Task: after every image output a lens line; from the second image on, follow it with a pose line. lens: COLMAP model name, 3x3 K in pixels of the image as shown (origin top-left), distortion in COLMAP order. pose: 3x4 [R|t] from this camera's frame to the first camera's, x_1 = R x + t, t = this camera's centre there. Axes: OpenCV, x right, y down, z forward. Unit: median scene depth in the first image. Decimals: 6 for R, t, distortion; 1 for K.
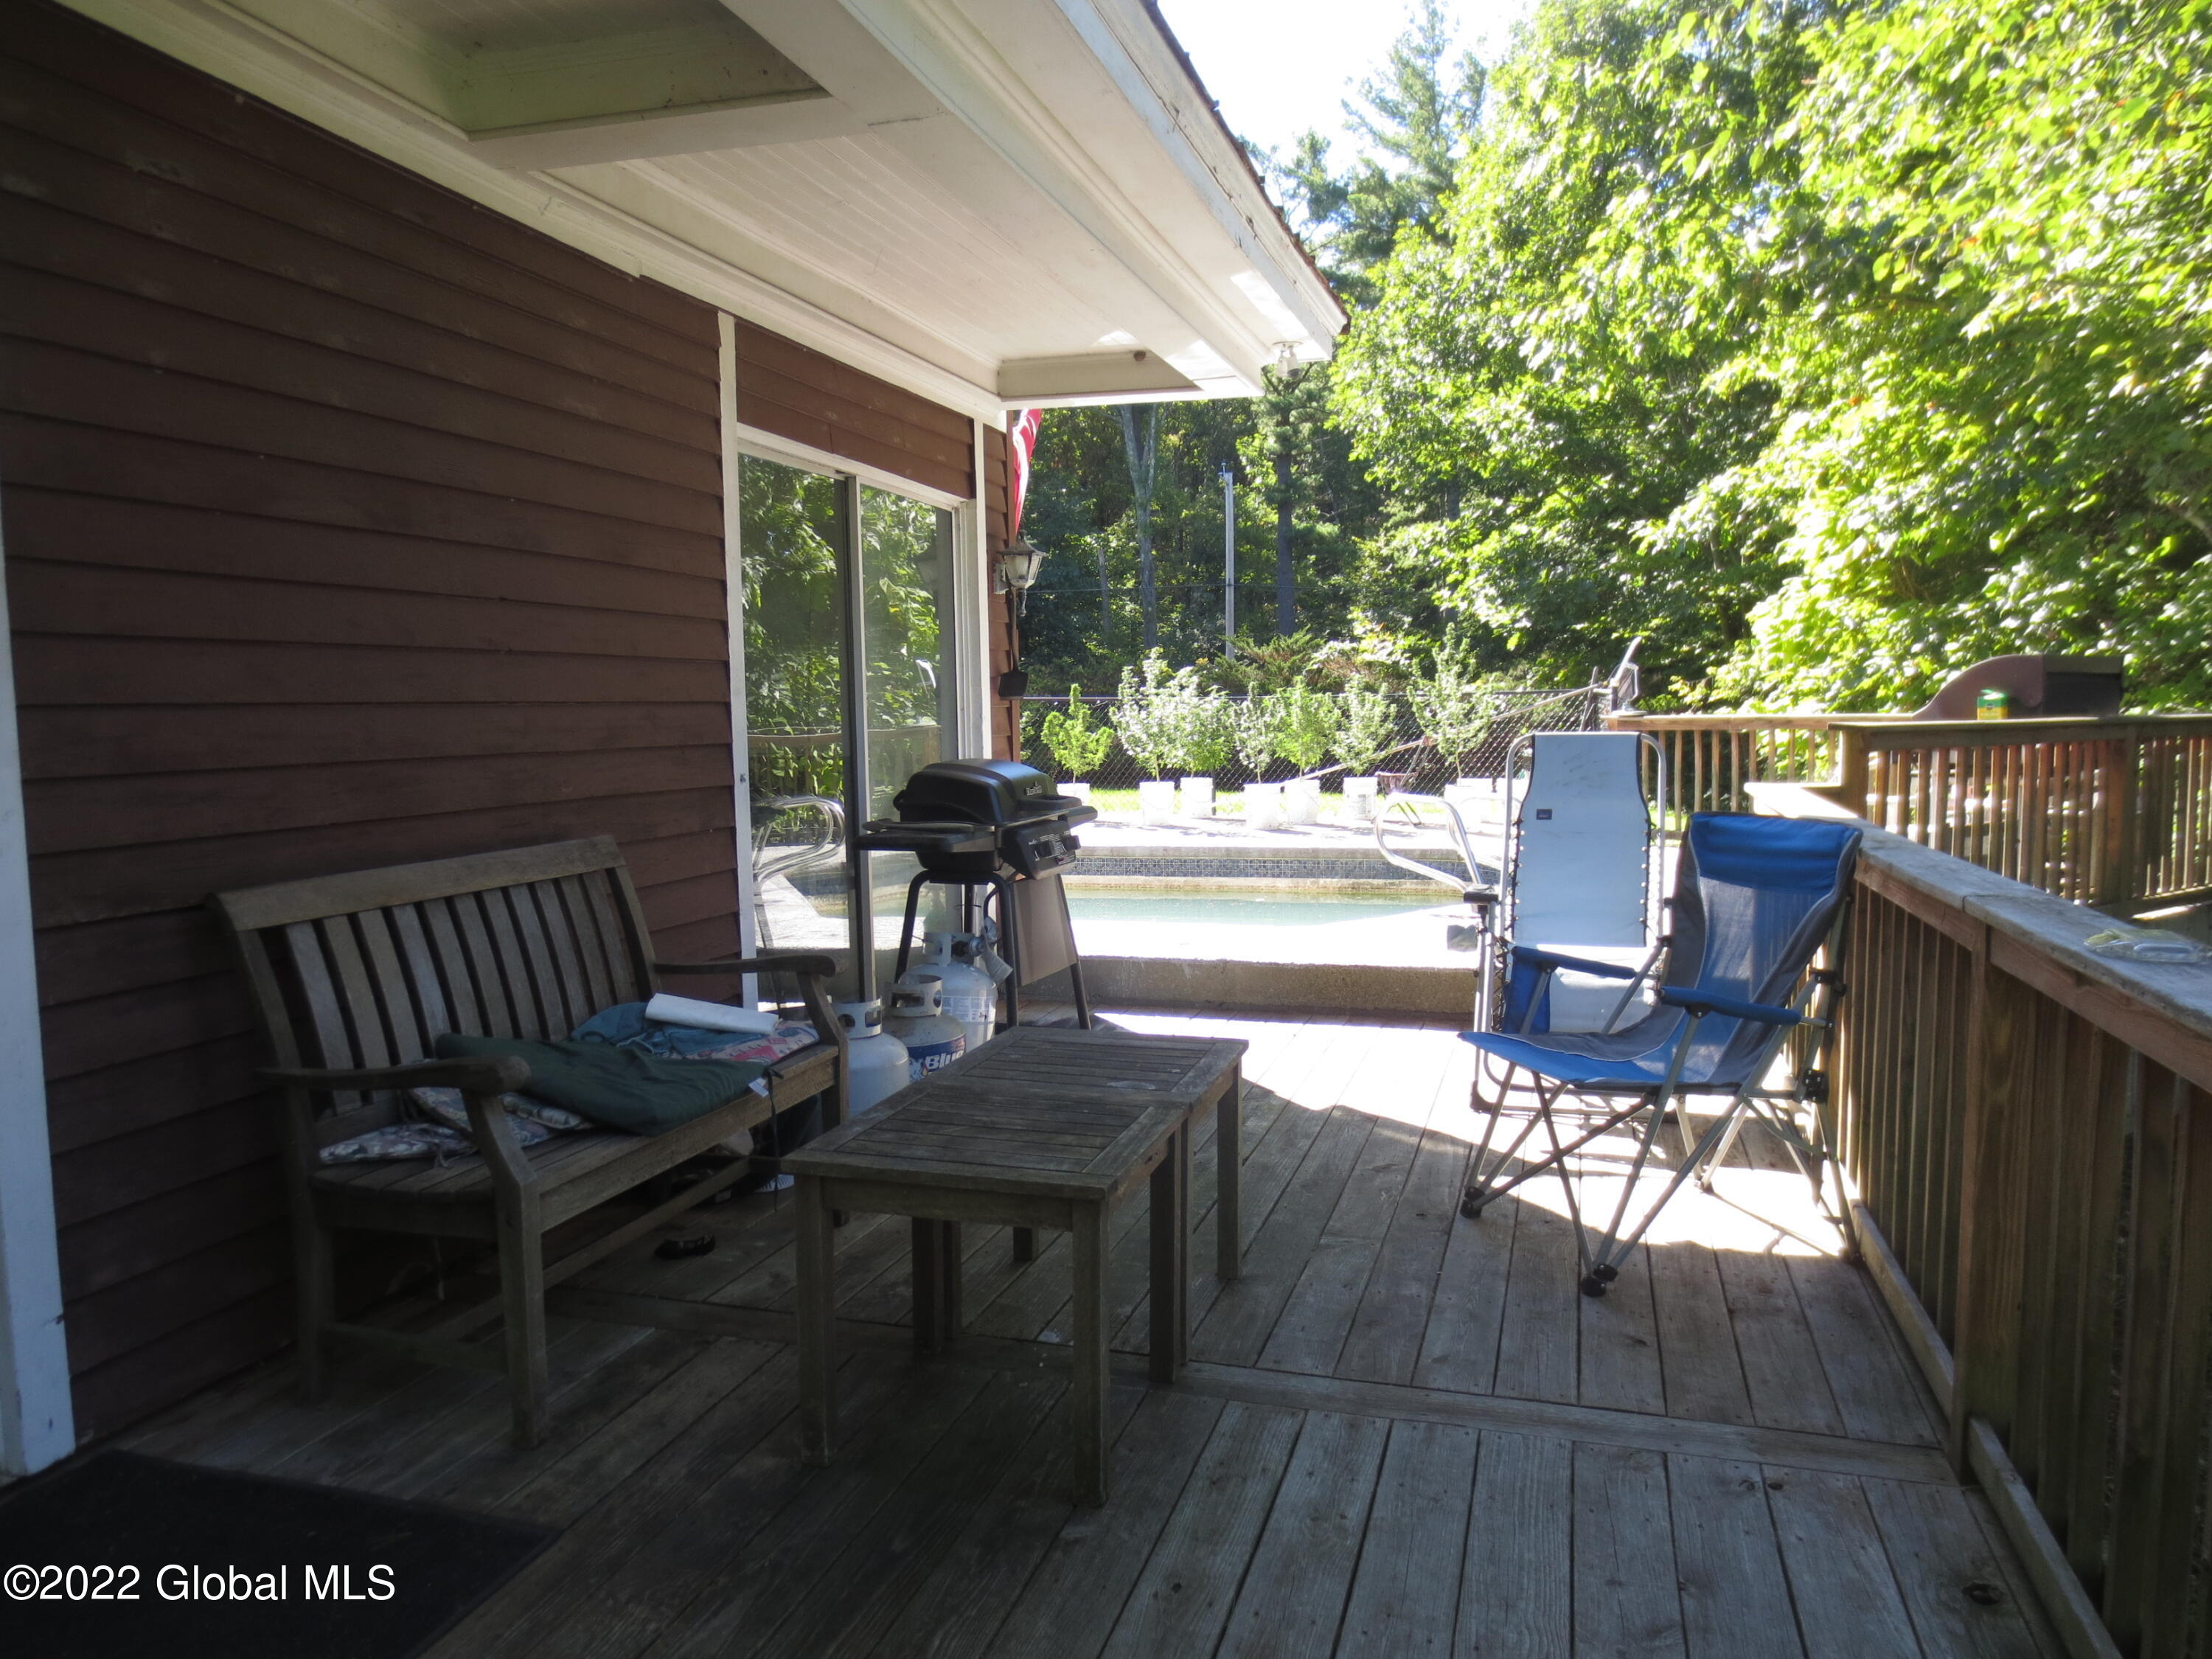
lens RADIAL K [[1640.1, 0, 1106.0], [0, 1640.1, 829.5], [0, 0, 1]] dist [-0.006780, 0.001220]
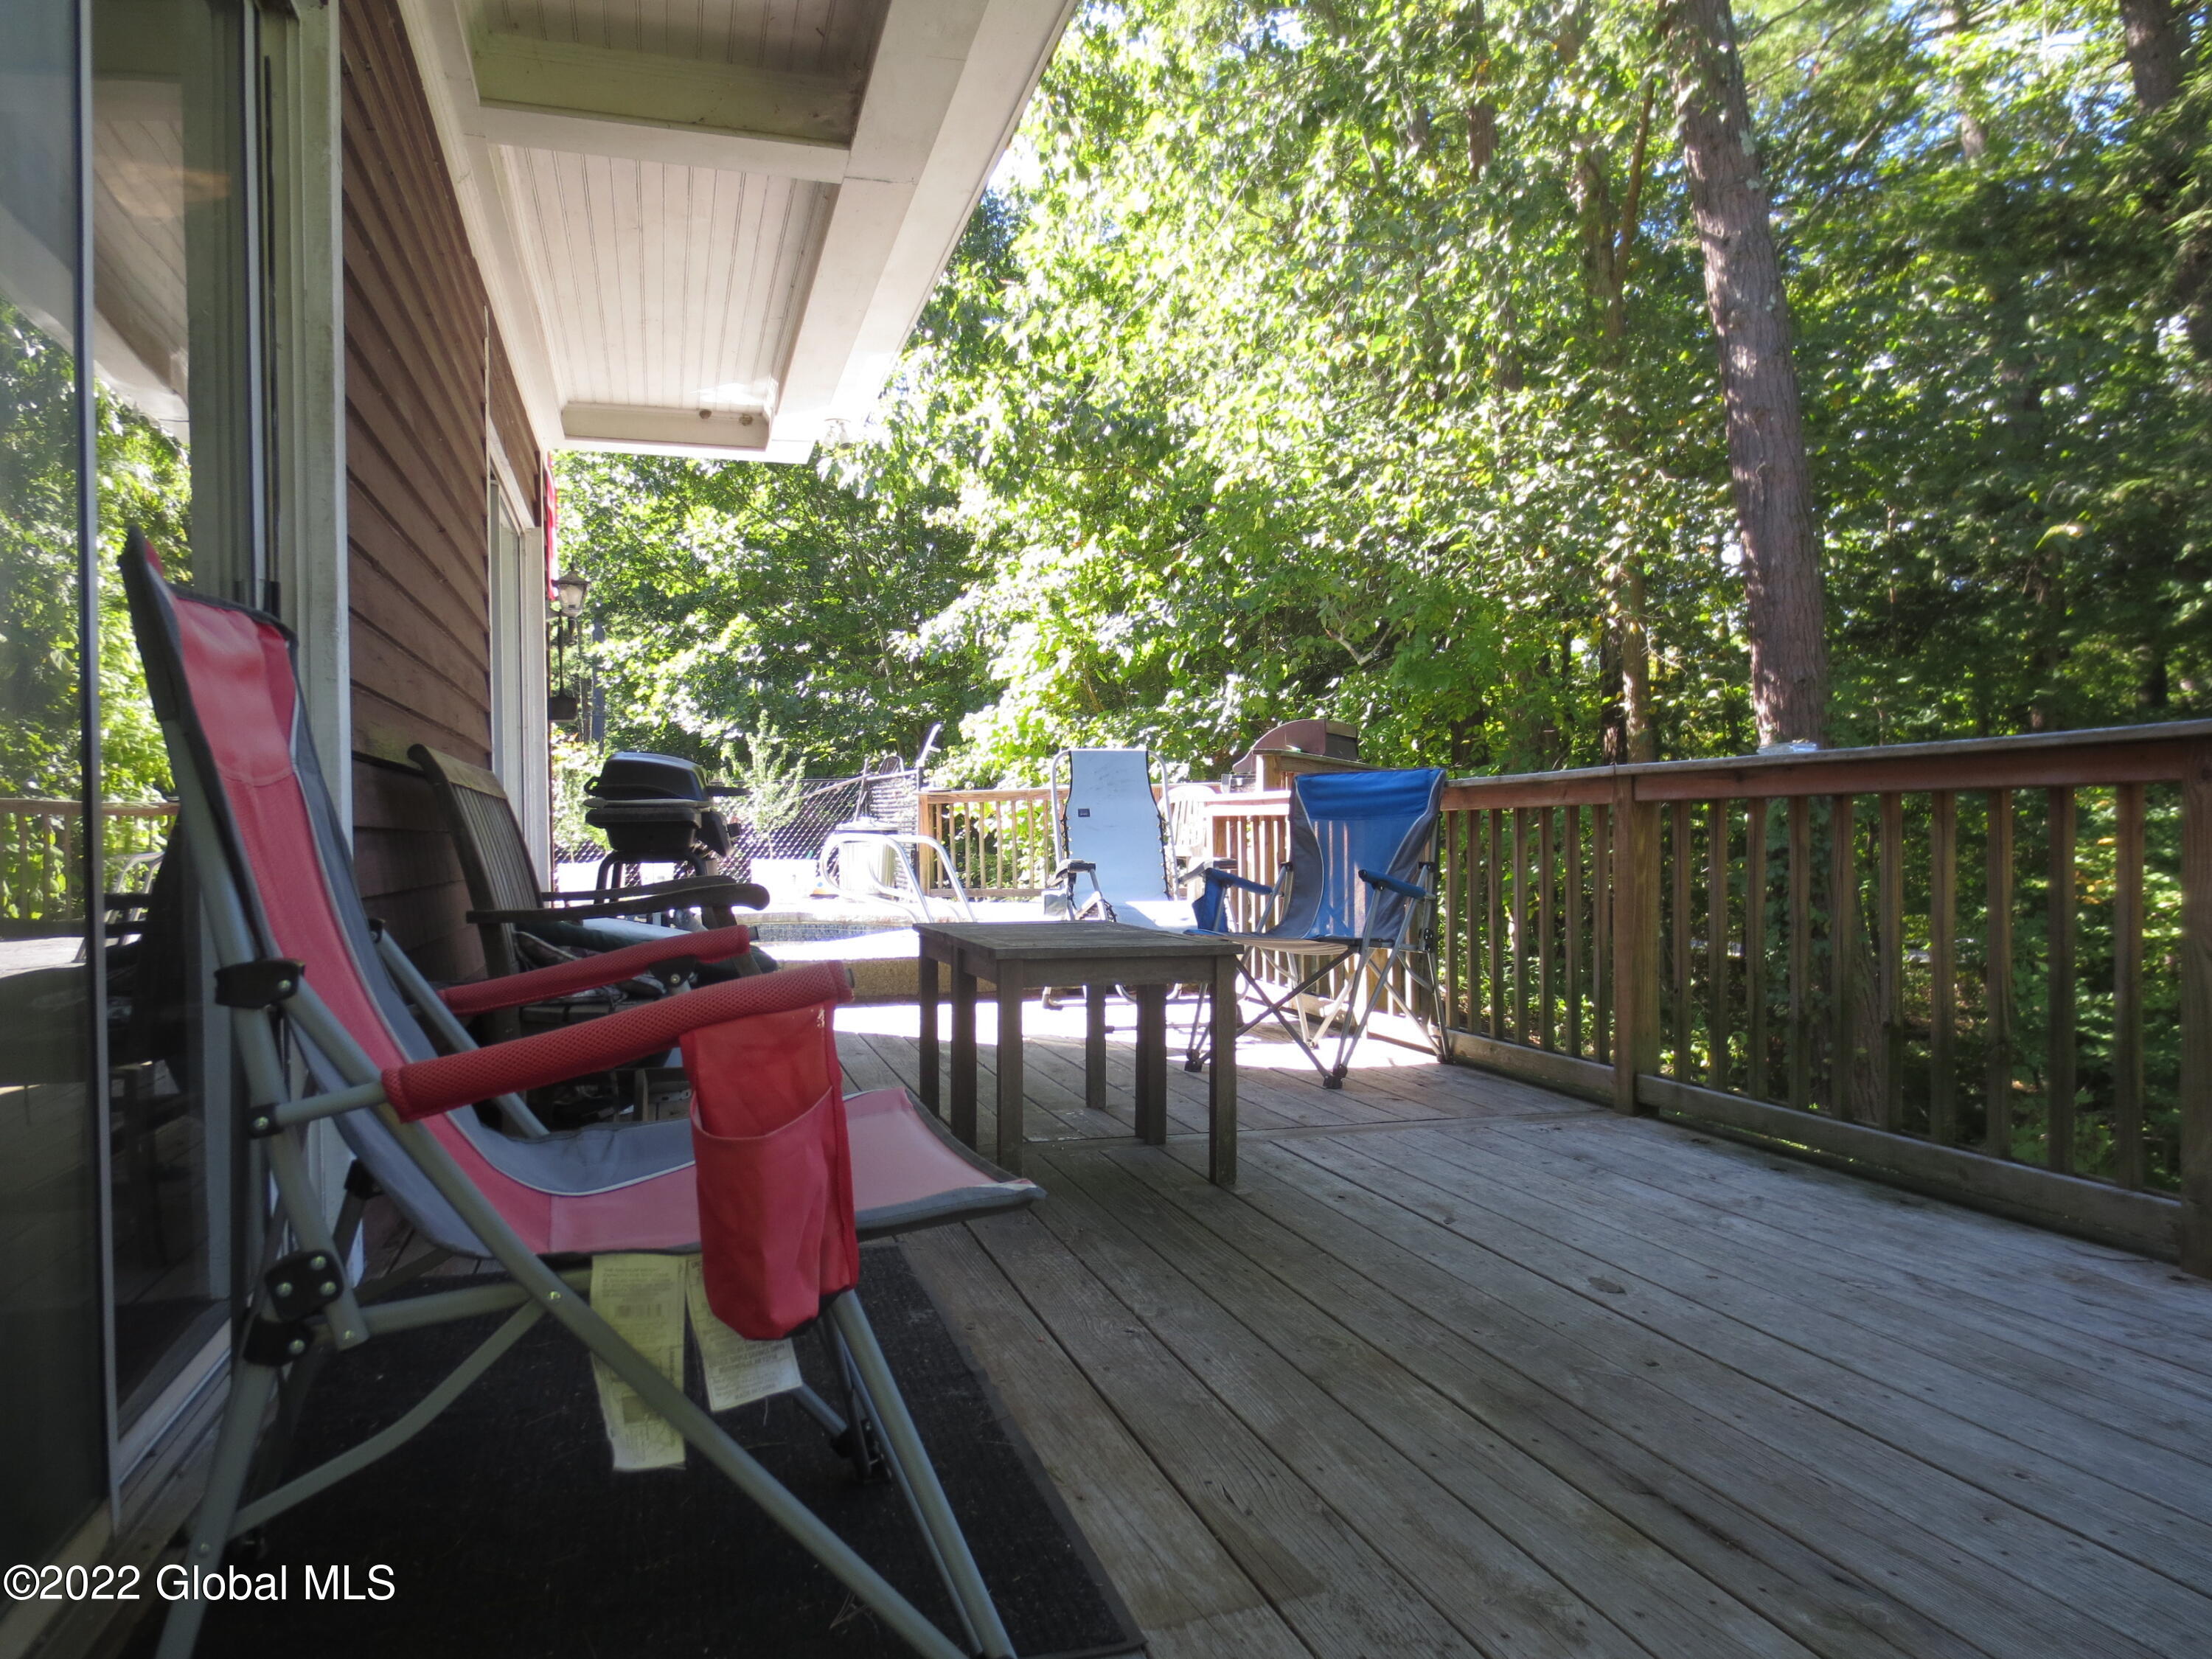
lens RADIAL K [[1640.1, 0, 1106.0], [0, 1640.1, 829.5], [0, 0, 1]] dist [-0.006780, 0.001220]
pose [[0.844750, 0.003024, 0.535153, -0.158791], [0.044896, 0.996058, -0.076497, 0.041174], [-0.533275, 0.088648, 0.841285, -0.025526]]
